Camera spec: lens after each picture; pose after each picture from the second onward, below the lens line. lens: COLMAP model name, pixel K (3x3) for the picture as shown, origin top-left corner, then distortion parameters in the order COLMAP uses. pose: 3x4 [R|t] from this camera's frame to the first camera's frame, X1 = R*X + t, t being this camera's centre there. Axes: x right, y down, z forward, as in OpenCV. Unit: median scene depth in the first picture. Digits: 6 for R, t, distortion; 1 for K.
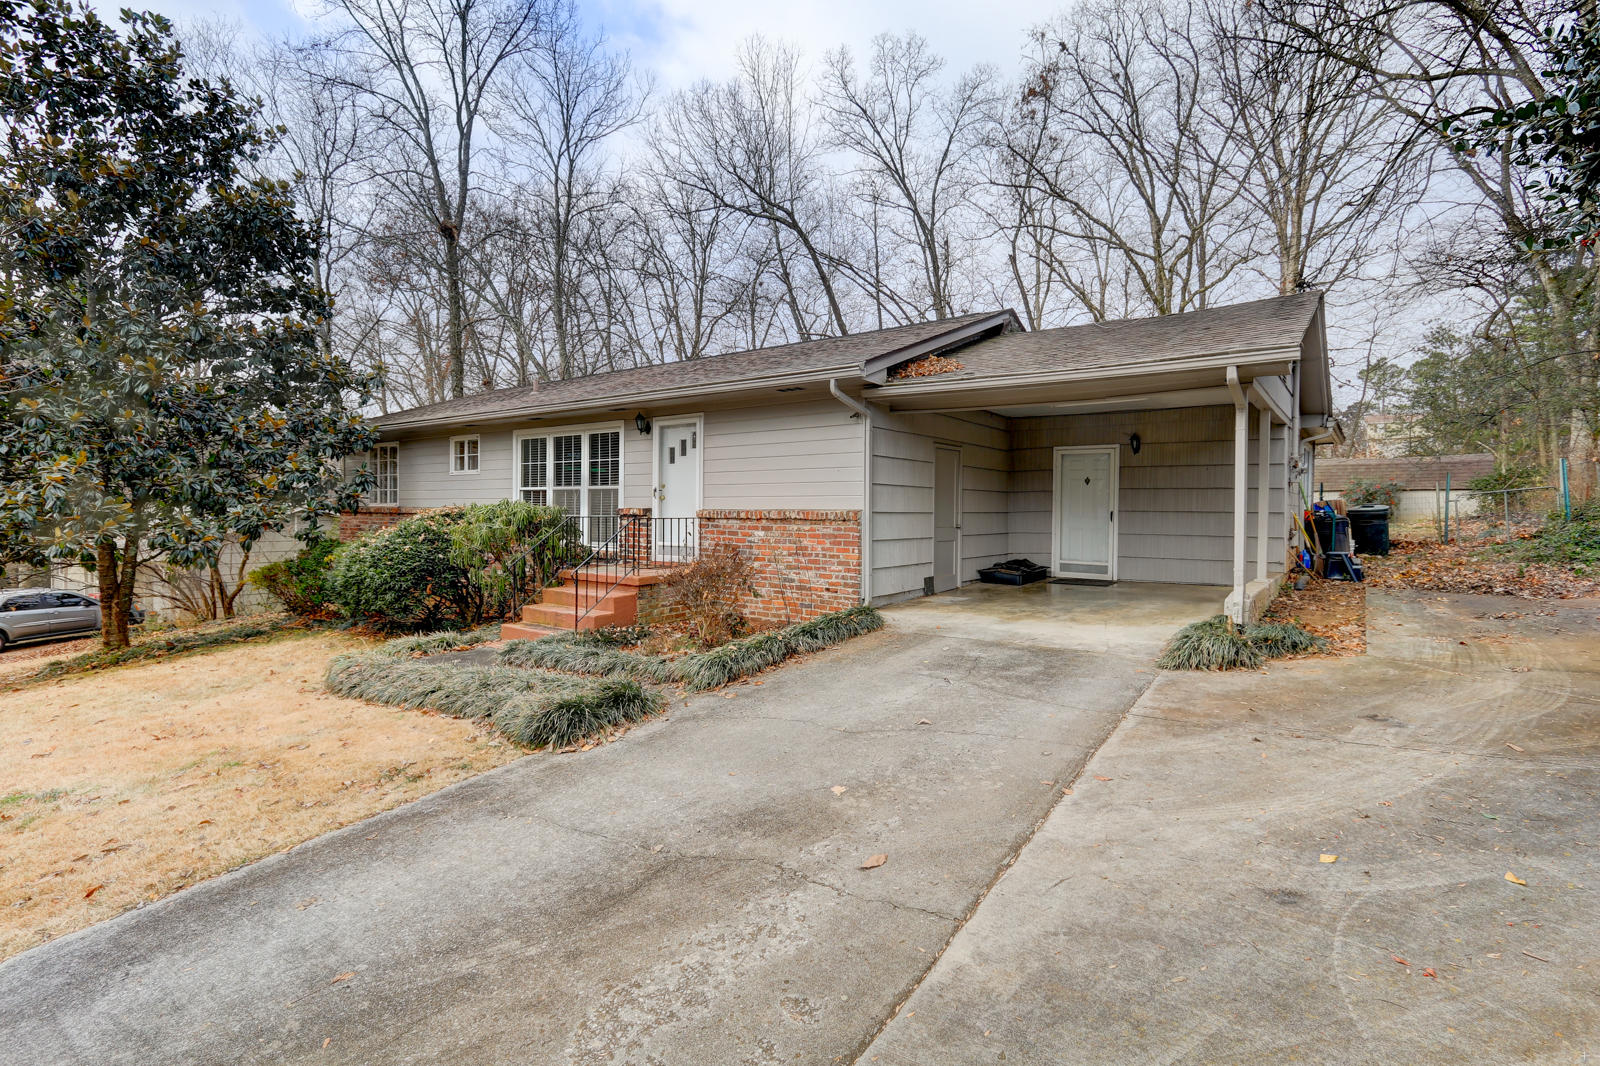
lens RADIAL K [[733.8, 0, 801.3], [0, 733.8, 517.8], [0, 0, 1]] dist [-0.000511, -0.000592]
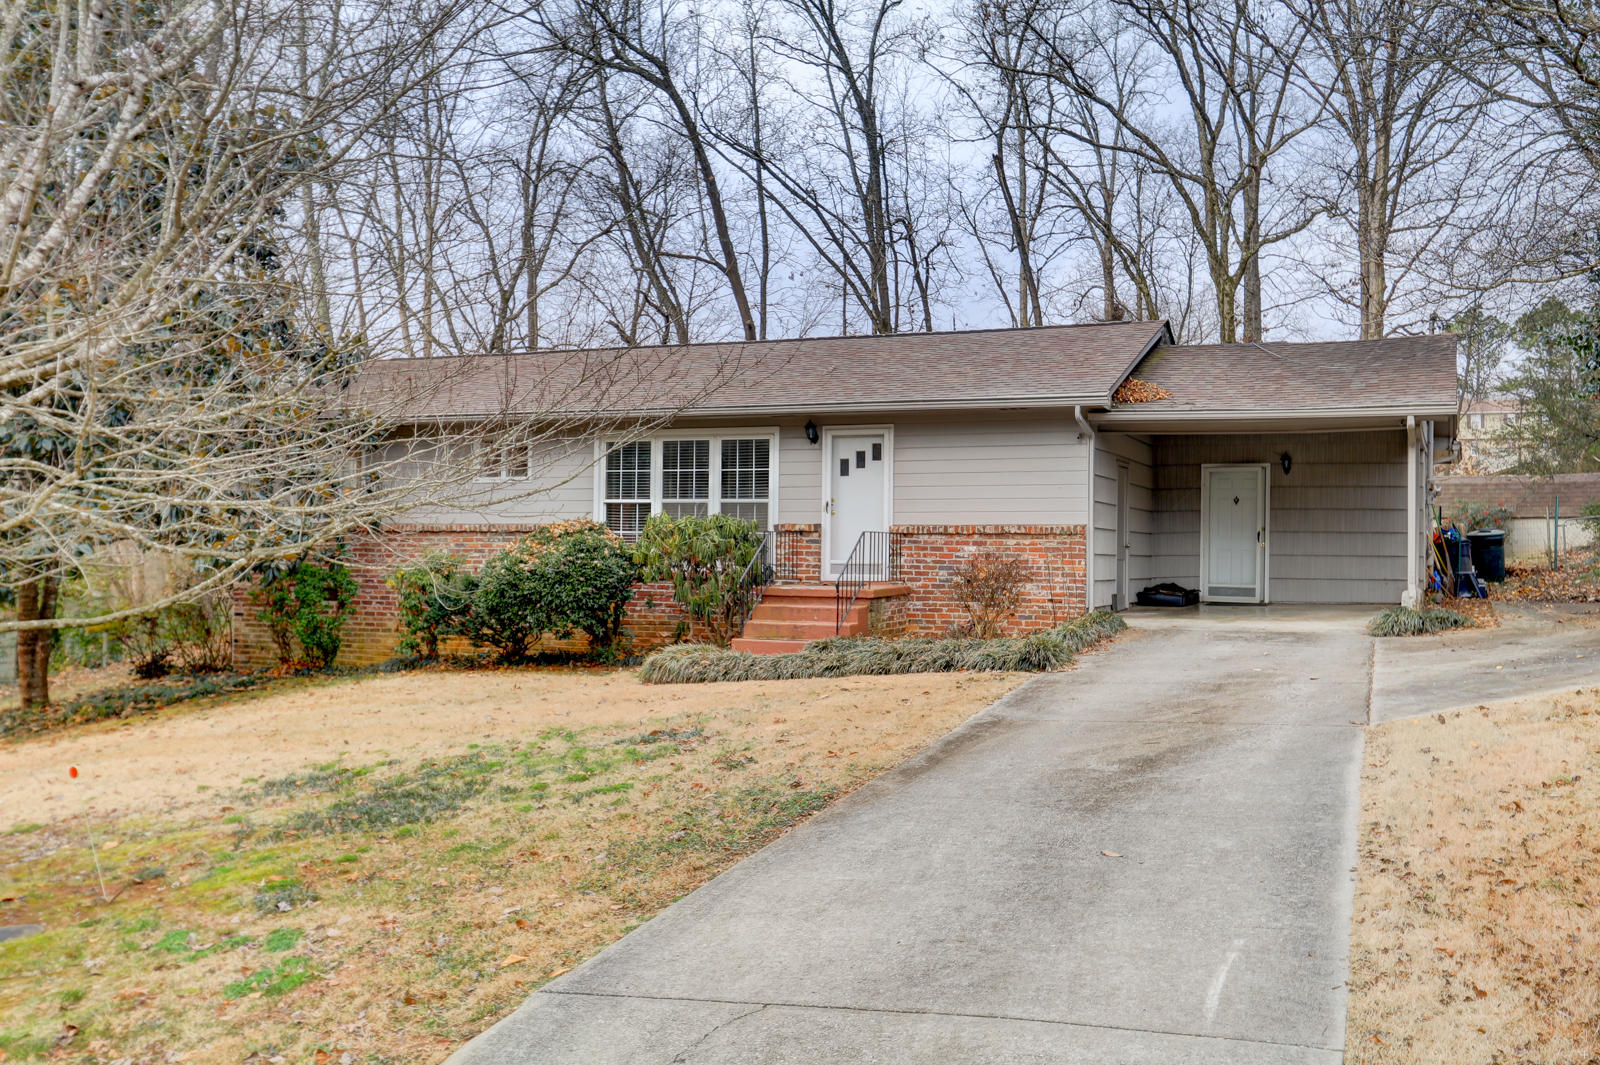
lens RADIAL K [[1446.8, 0, 789.9], [0, 1446.8, 542.7], [0, 0, 1]] dist [-0.011722, -0.018113]
pose [[0.974656, 0.006648, 0.223608, -0.616097], [-0.002837, 0.999845, -0.017361, 0.040393], [-0.223689, 0.016286, 0.974524, -0.727934]]
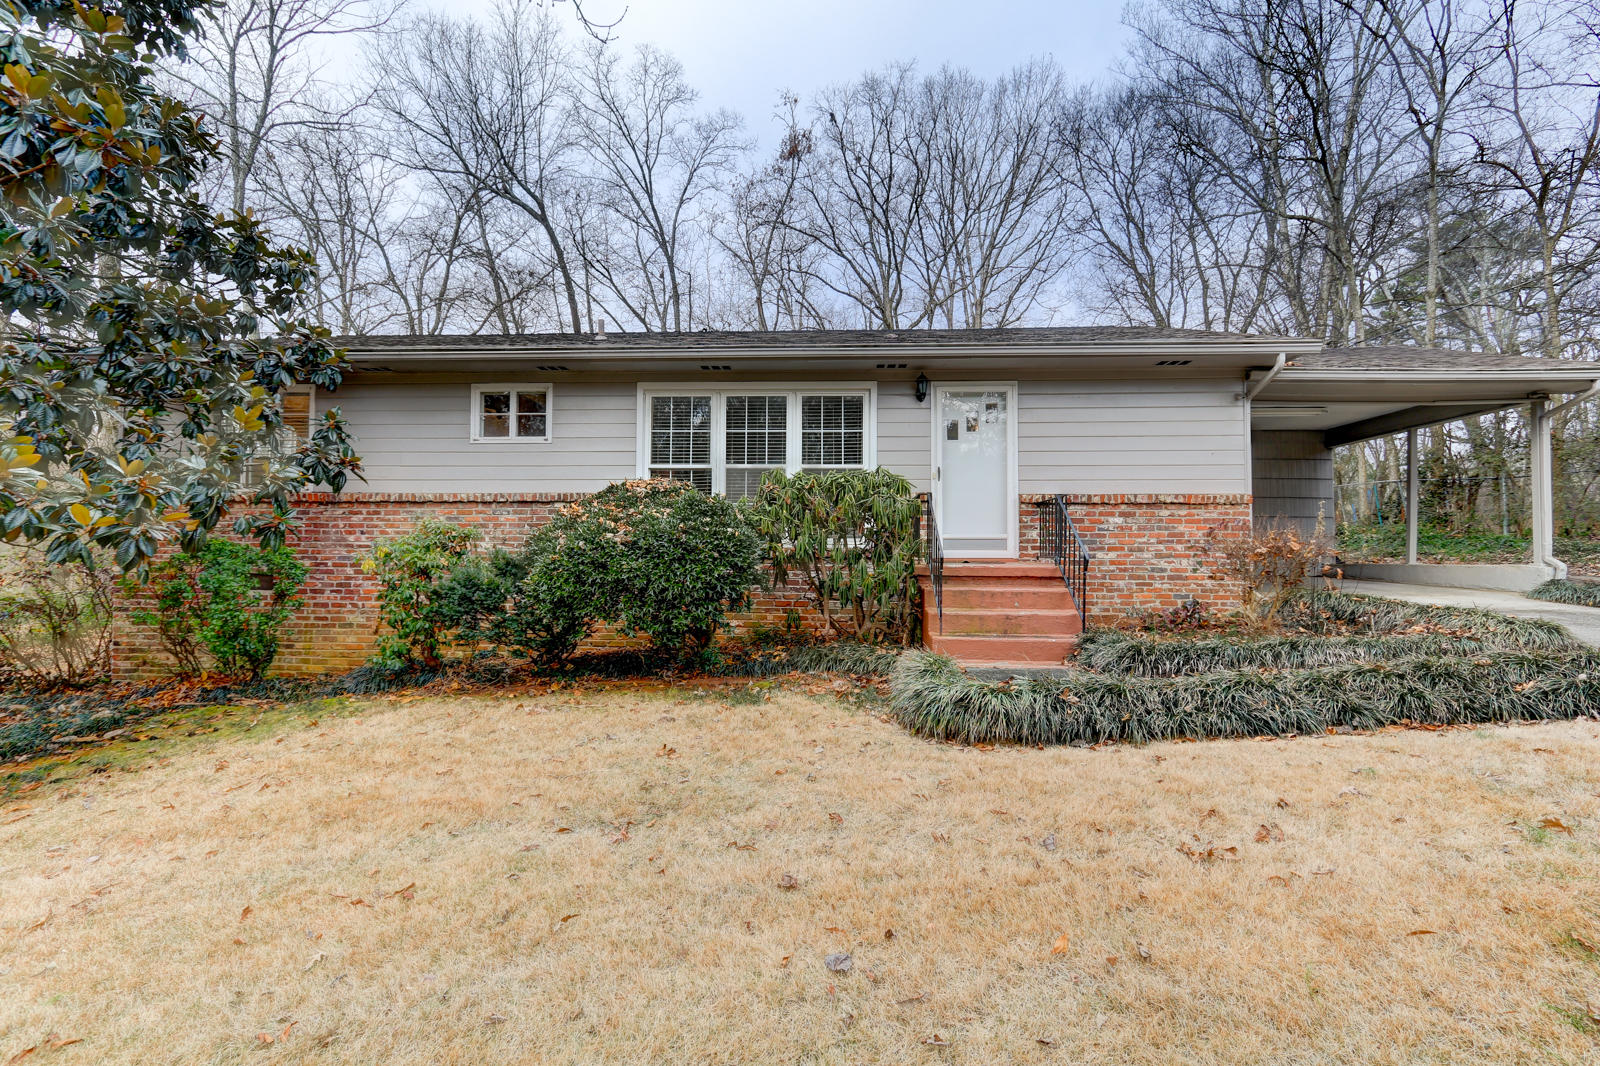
lens RADIAL K [[733.8, 0, 806.0], [0, 733.8, 535.0], [0, 0, 1]] dist [-0.000511, -0.000592]
pose [[0.847880, 0.015270, 0.529968, -0.710176], [0.003283, 0.999415, -0.034047, 0.057276], [-0.530178, 0.030608, 0.847334, 0.367995]]
